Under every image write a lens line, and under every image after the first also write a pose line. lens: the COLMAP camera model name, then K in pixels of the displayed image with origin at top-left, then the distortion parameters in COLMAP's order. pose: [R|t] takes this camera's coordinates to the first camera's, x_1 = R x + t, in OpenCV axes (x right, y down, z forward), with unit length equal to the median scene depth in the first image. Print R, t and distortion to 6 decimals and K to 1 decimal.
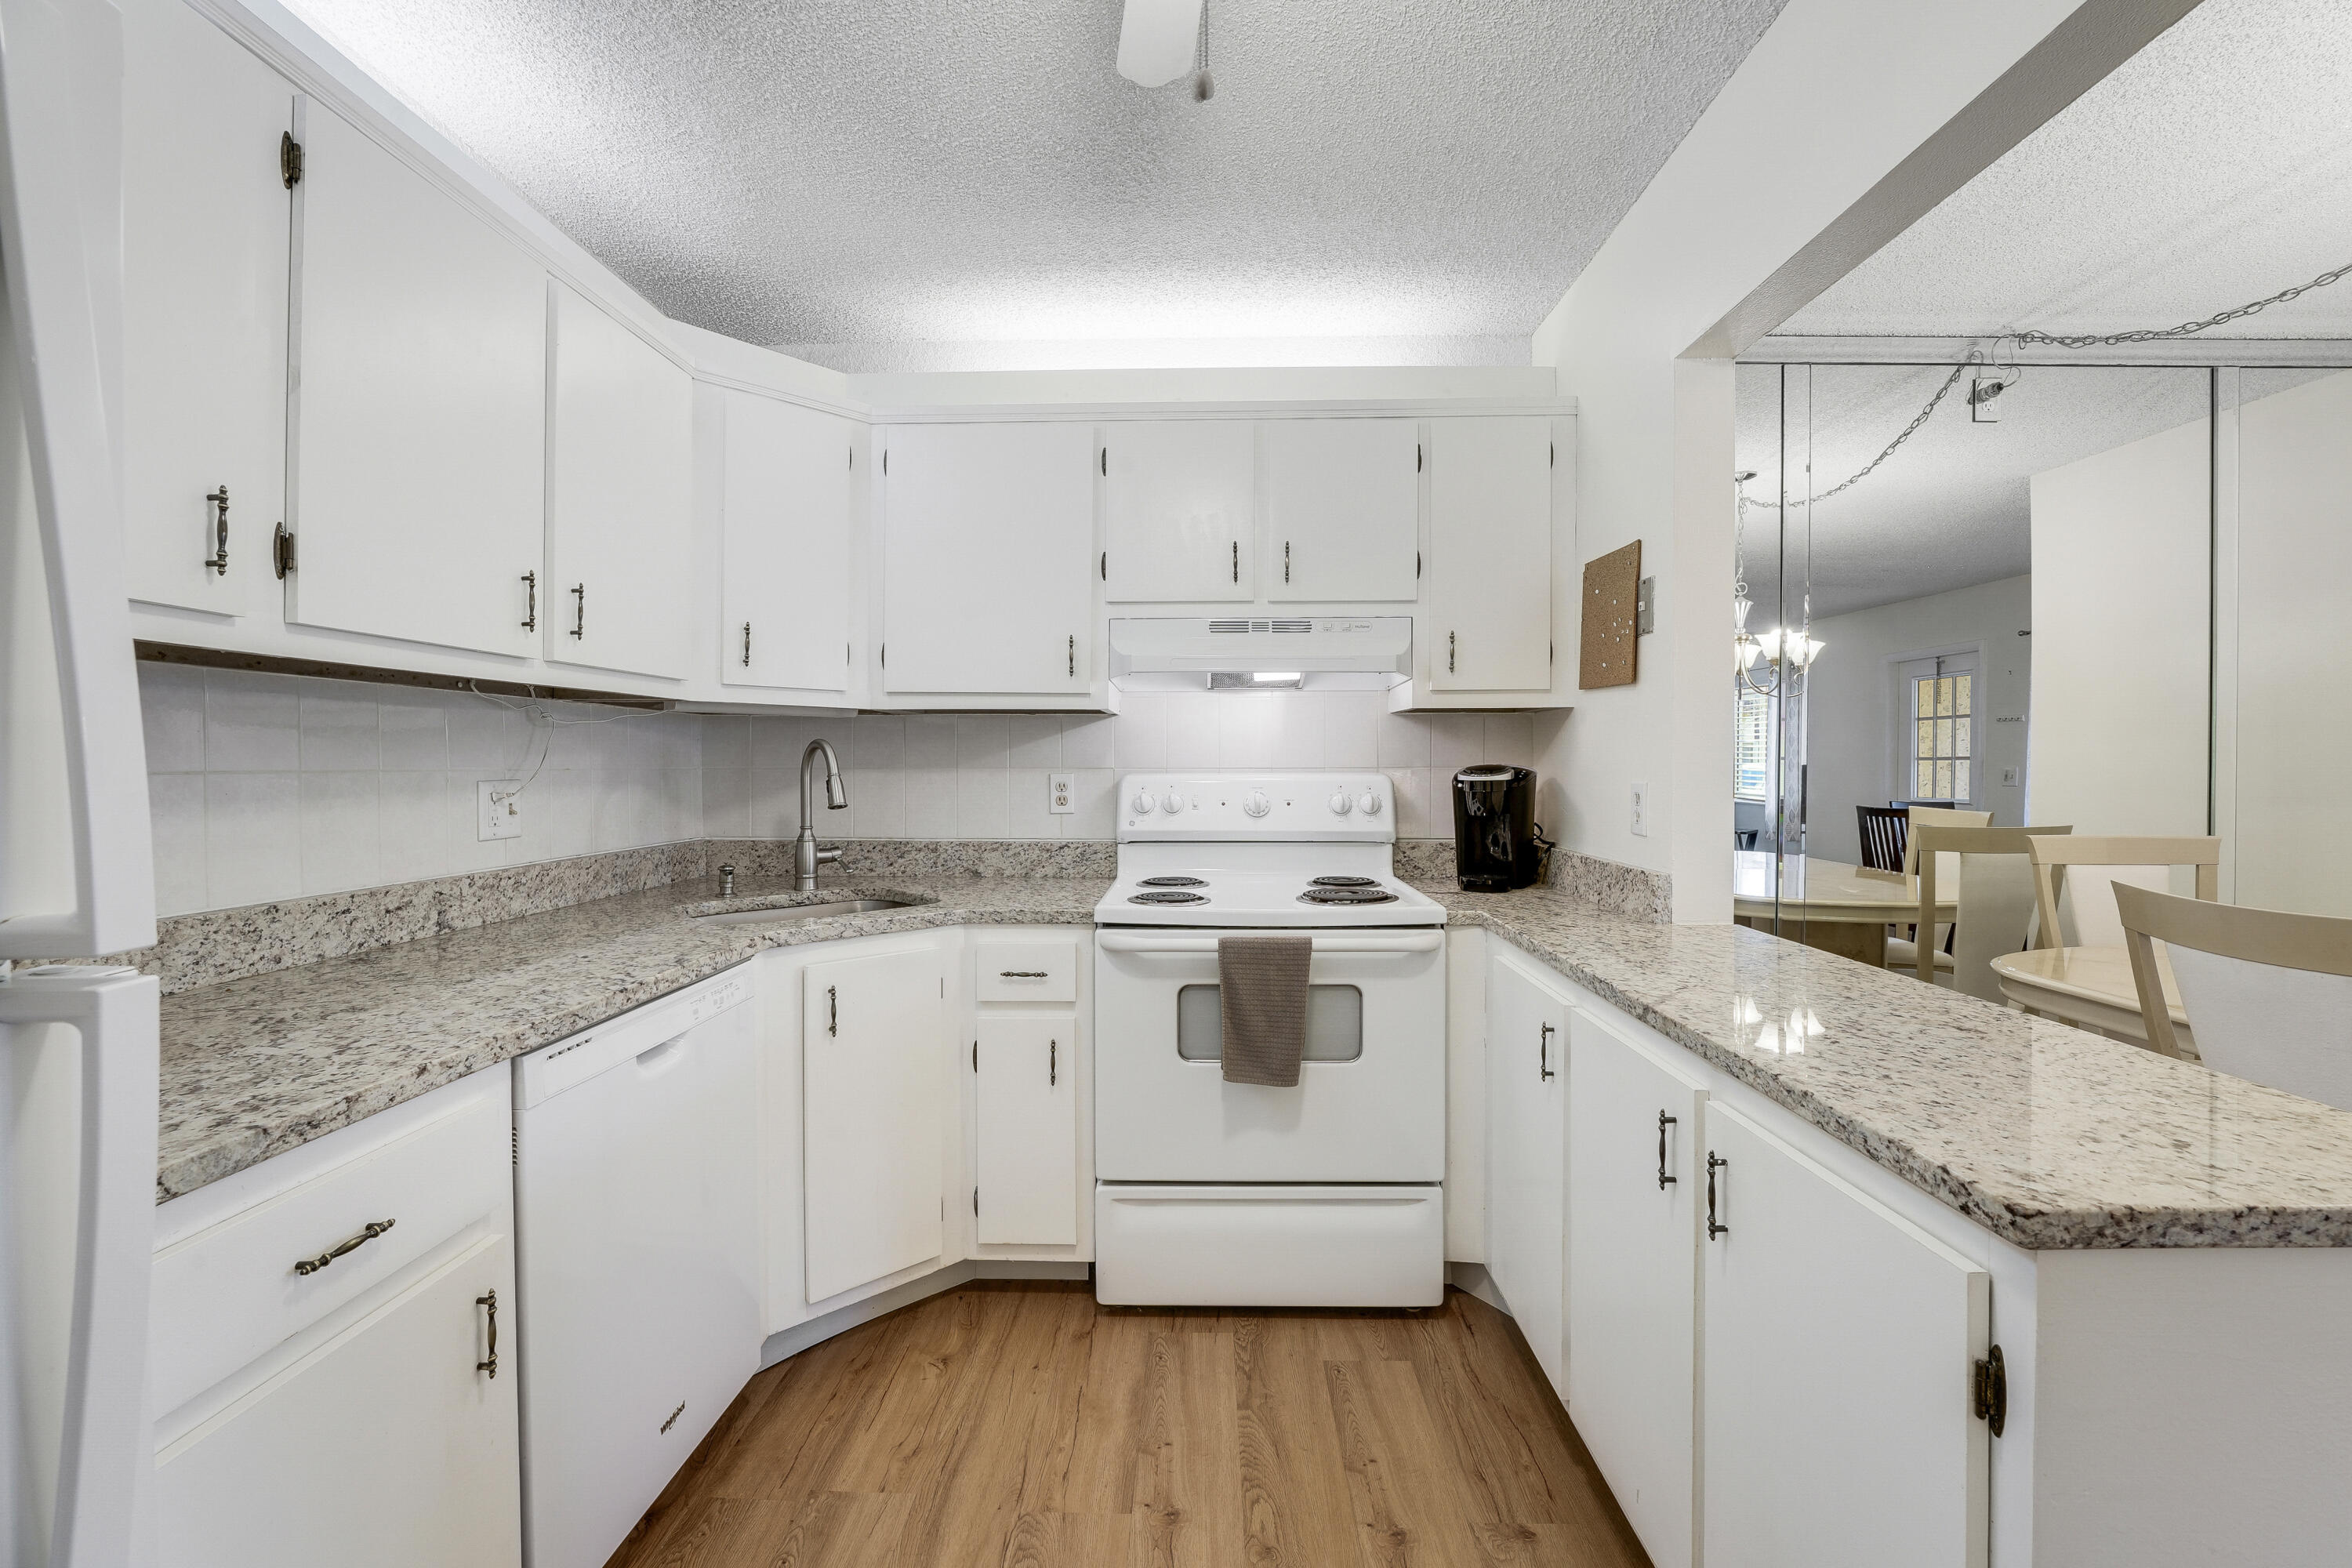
lens RADIAL K [[981.3, 0, 1179.3], [0, 981.3, 768.3], [0, 0, 1]] dist [-0.024672, 0.000804]
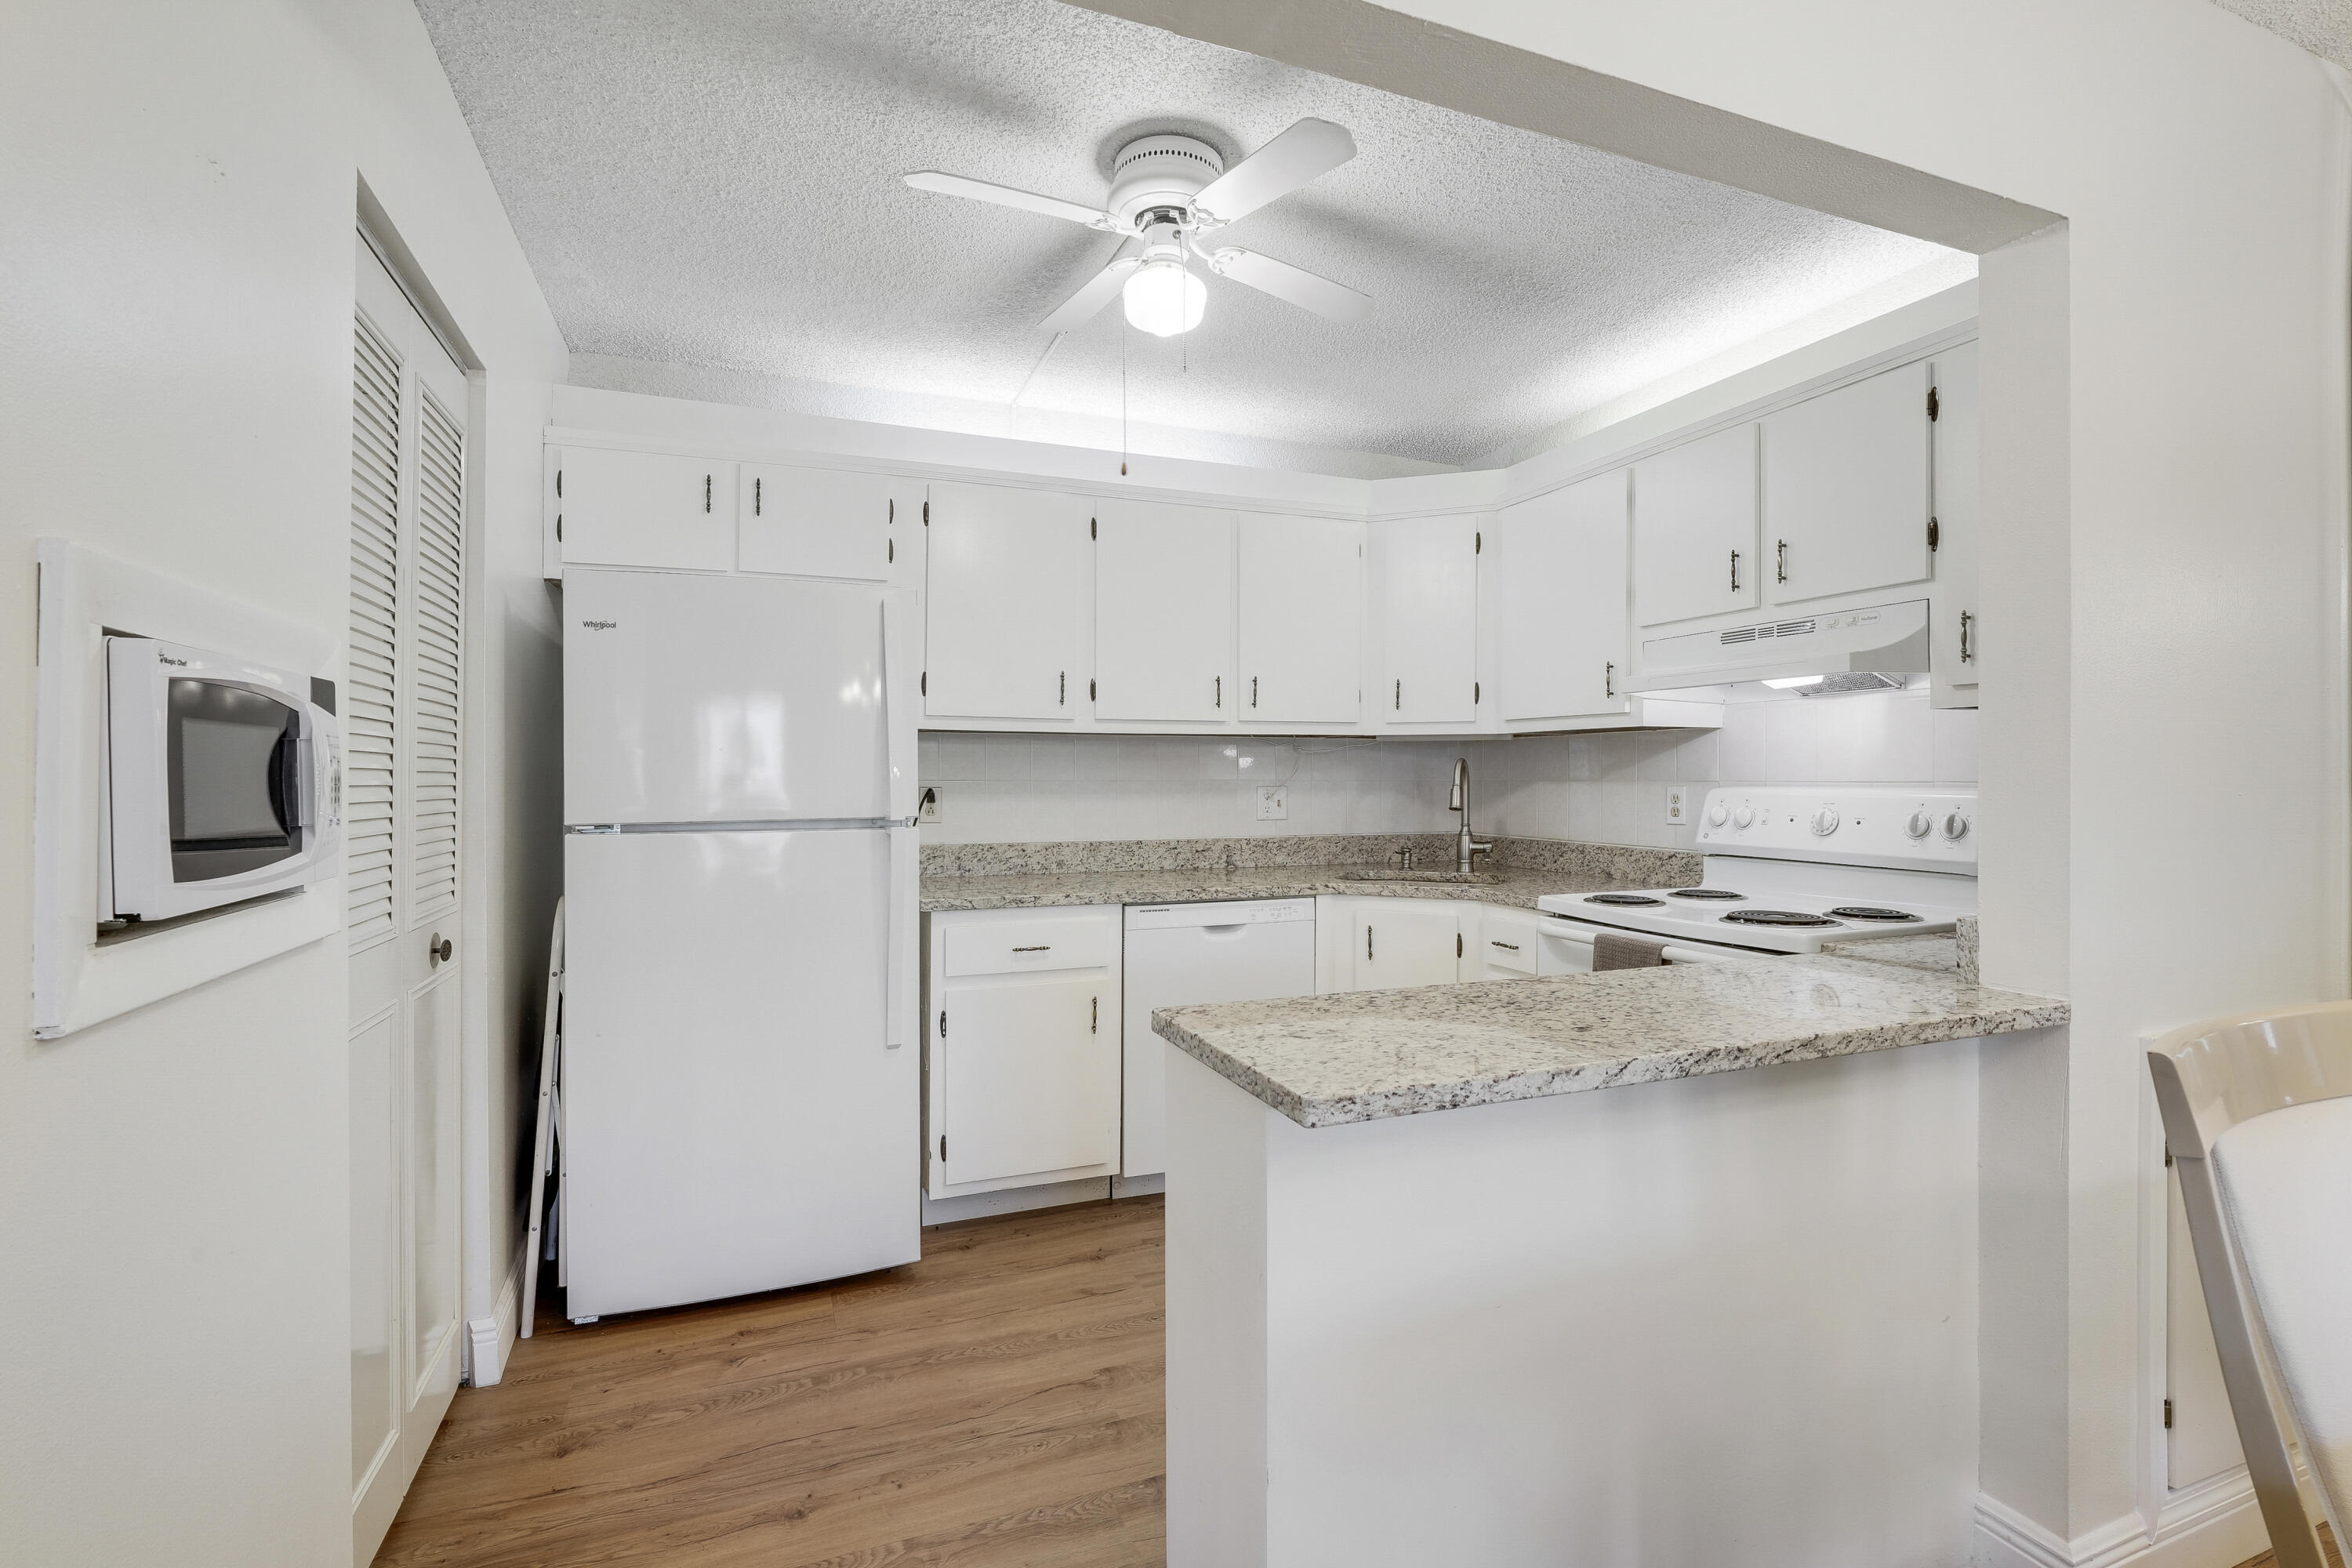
lens RADIAL K [[1063.2, 0, 1167.4], [0, 1063.2, 764.8], [0, 0, 1]] dist [-0.005394, -0.003353]
pose [[0.390762, -0.012635, -0.920405, 0.821371], [-0.004693, 0.999865, -0.015718, 0.003290], [0.920480, 0.010461, 0.390650, 0.061586]]
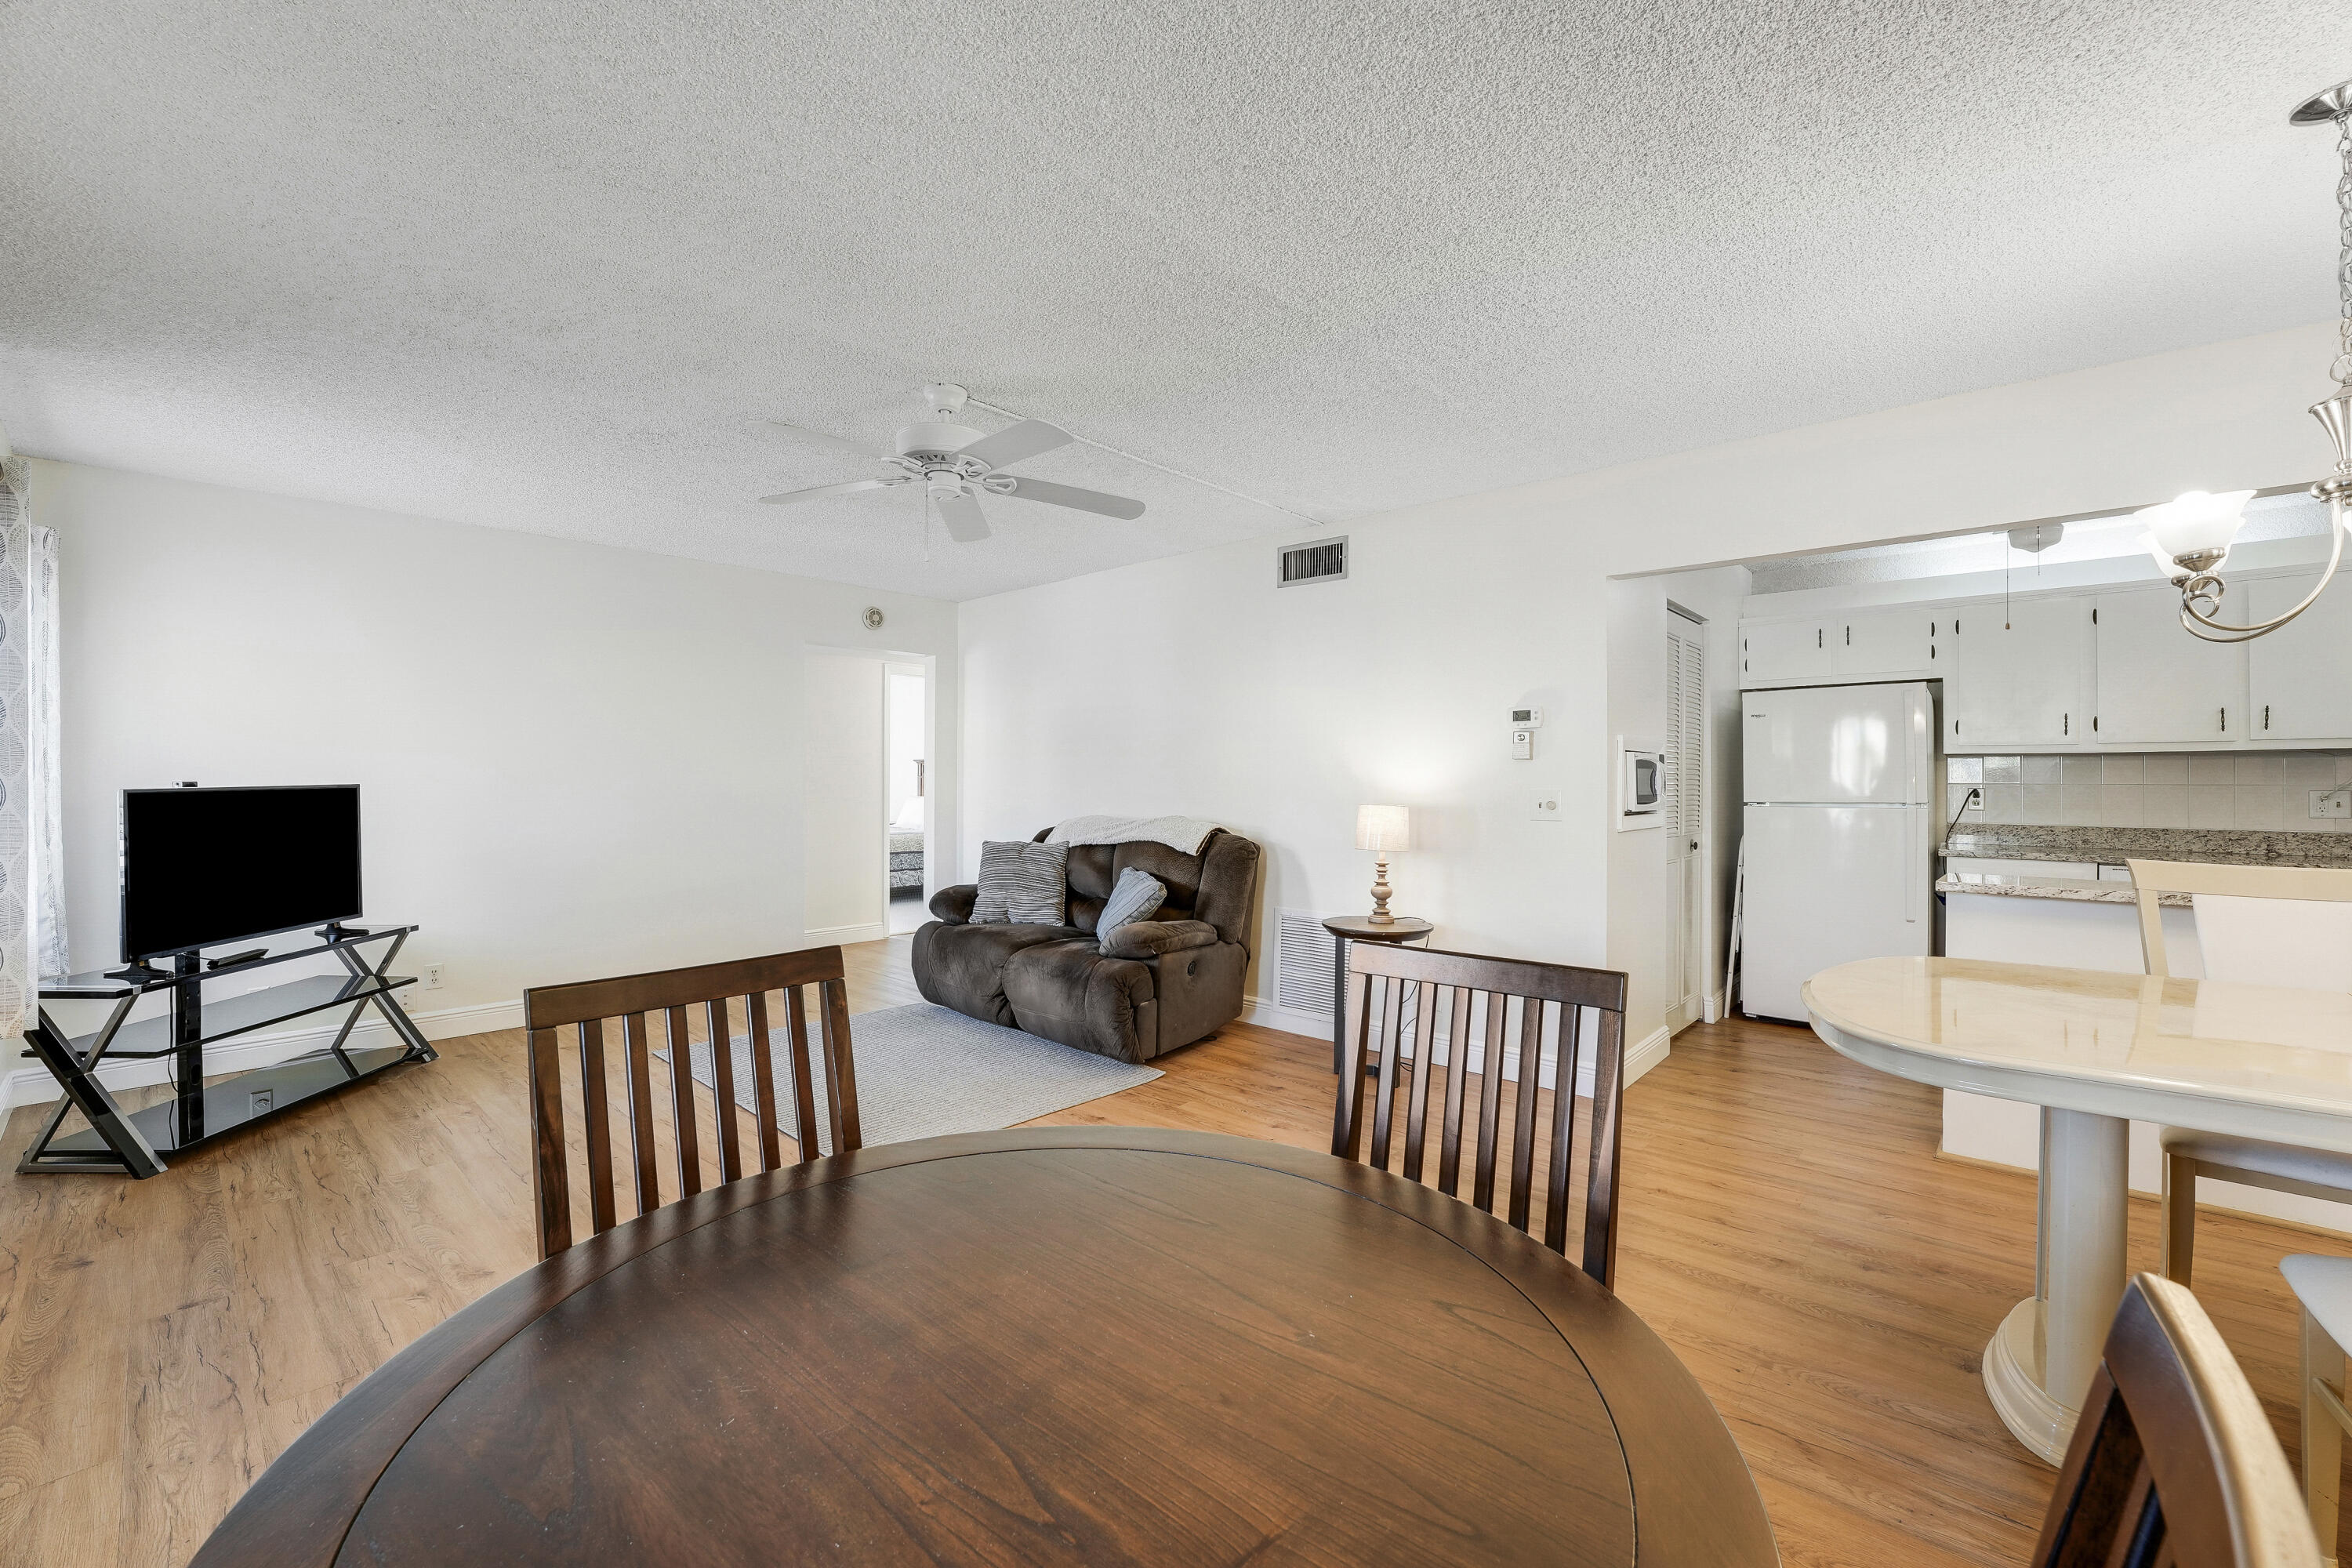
lens RADIAL K [[908.5, 0, 1188.2], [0, 908.5, 789.1], [0, 0, 1]] dist [-0.016181, -0.000319]
pose [[-0.651748, 0.004840, -0.758420, 1.983486], [-0.008007, 0.999880, 0.013262, 0.002029], [0.758393, 0.014716, -0.651631, 0.298326]]
